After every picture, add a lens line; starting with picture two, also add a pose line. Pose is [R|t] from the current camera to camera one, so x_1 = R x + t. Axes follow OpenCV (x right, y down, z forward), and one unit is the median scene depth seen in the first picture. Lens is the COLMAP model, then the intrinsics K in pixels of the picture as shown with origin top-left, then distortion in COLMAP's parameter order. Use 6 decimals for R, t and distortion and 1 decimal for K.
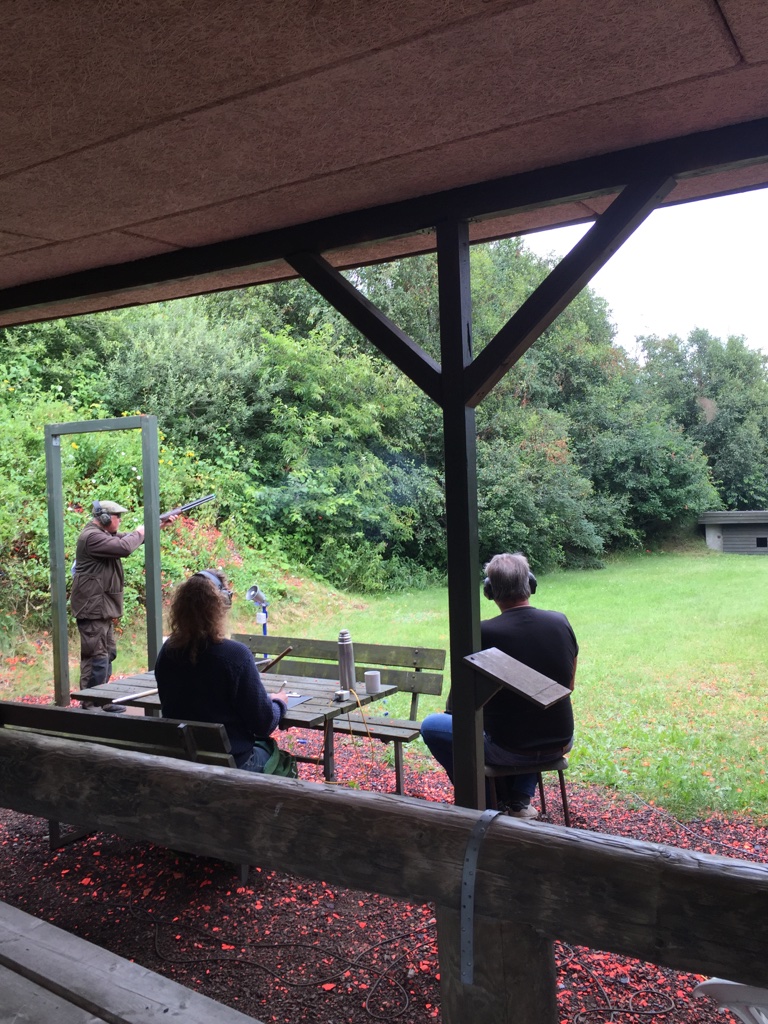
lens RADIAL K [[870.4, 0, 377.2], [0, 870.4, 505.1], [0, 0, 1]] dist [0.083997, -0.125386]
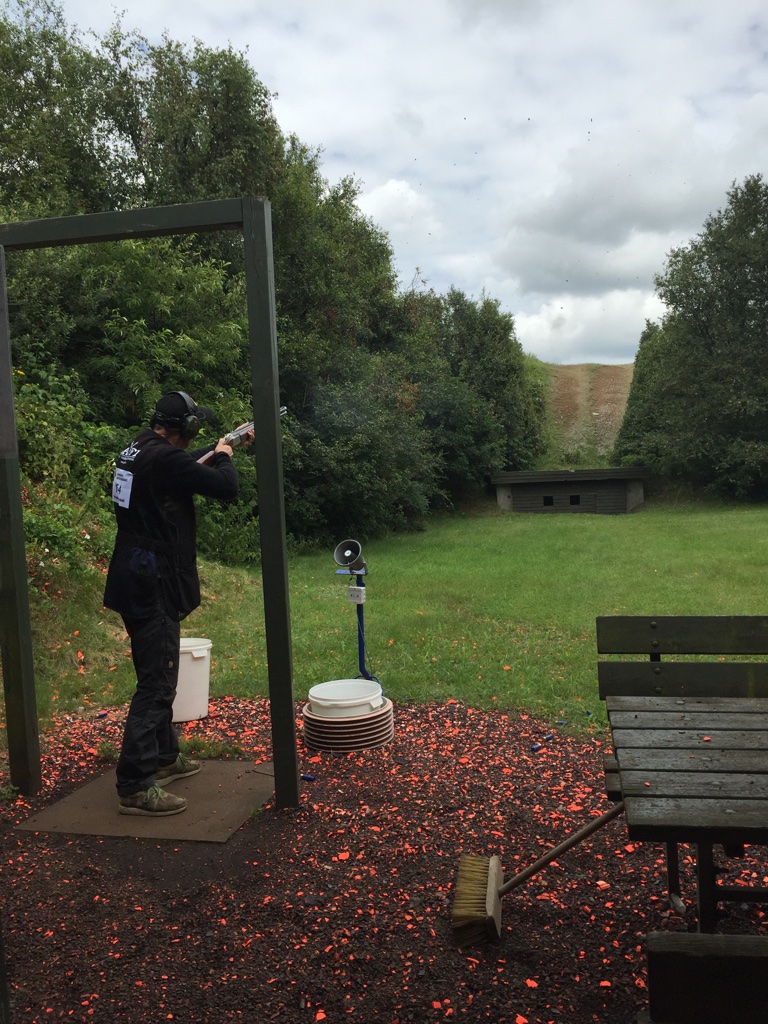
lens RADIAL K [[870.4, 0, 372.7], [0, 870.4, 511.2], [0, 0, 1]] dist [0.083997, -0.125386]
pose [[0.934785, -0.034930, 0.353493, -0.122650], [0.024935, 0.999151, 0.032790, 0.020126], [-0.354338, -0.021838, 0.934862, 0.162375]]
